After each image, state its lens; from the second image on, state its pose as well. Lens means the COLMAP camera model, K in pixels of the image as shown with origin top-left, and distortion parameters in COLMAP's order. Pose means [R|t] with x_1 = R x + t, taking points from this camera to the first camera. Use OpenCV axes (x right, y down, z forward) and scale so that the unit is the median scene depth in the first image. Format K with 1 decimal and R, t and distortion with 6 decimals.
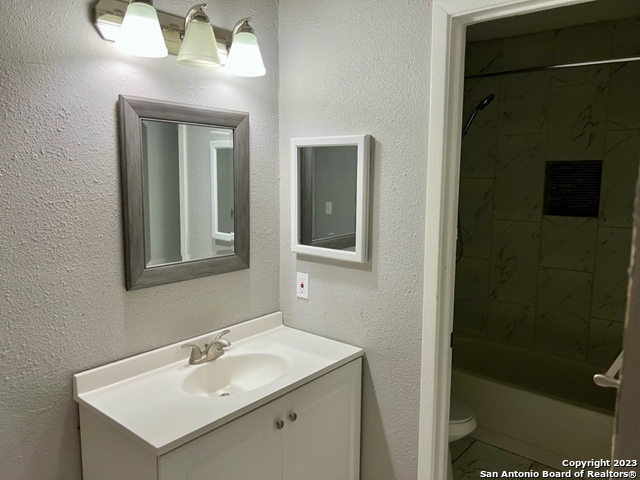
lens RADIAL K [[486.1, 0, 323.0], [0, 486.1, 239.4], [0, 0, 1]] dist [0.035884, -0.021612]
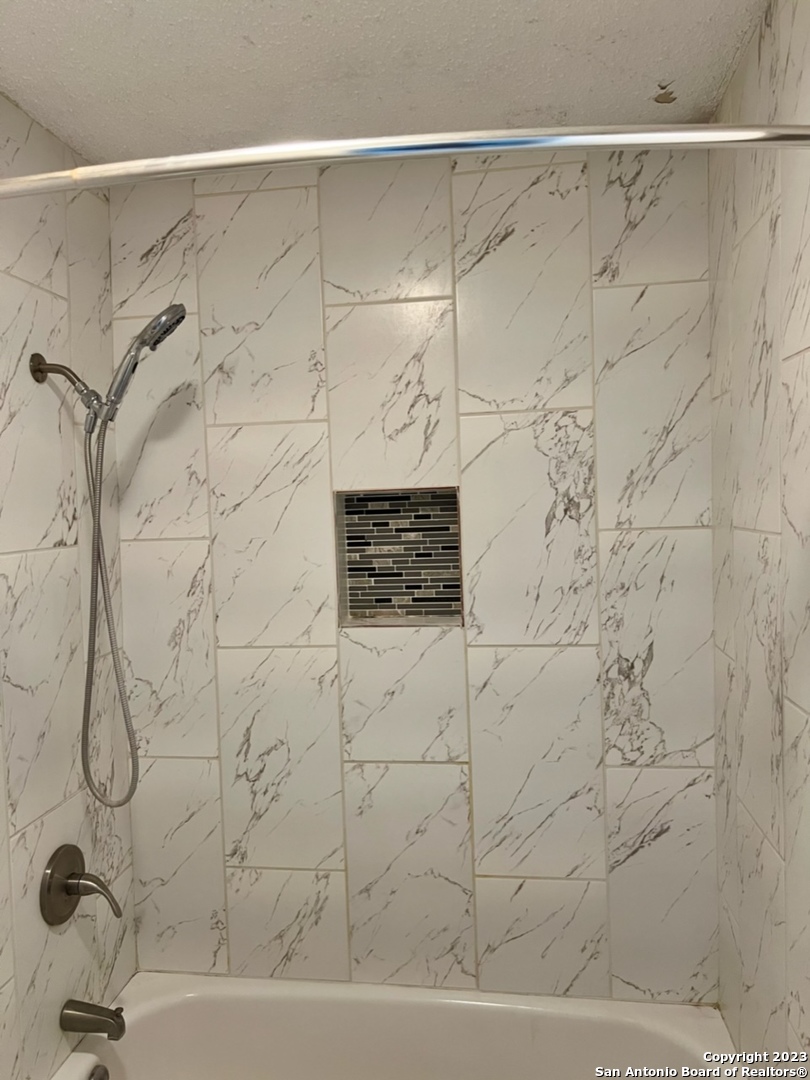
lens RADIAL K [[820.2, 0, 408.4], [0, 820.2, 537.1], [0, 0, 1]] dist [0.035884, -0.021612]
pose [[0.847517, -0.058624, 0.527521, 0.158021], [0.110243, 0.991650, -0.066914, -0.072561], [-0.519193, 0.114866, 0.846903, 0.415807]]
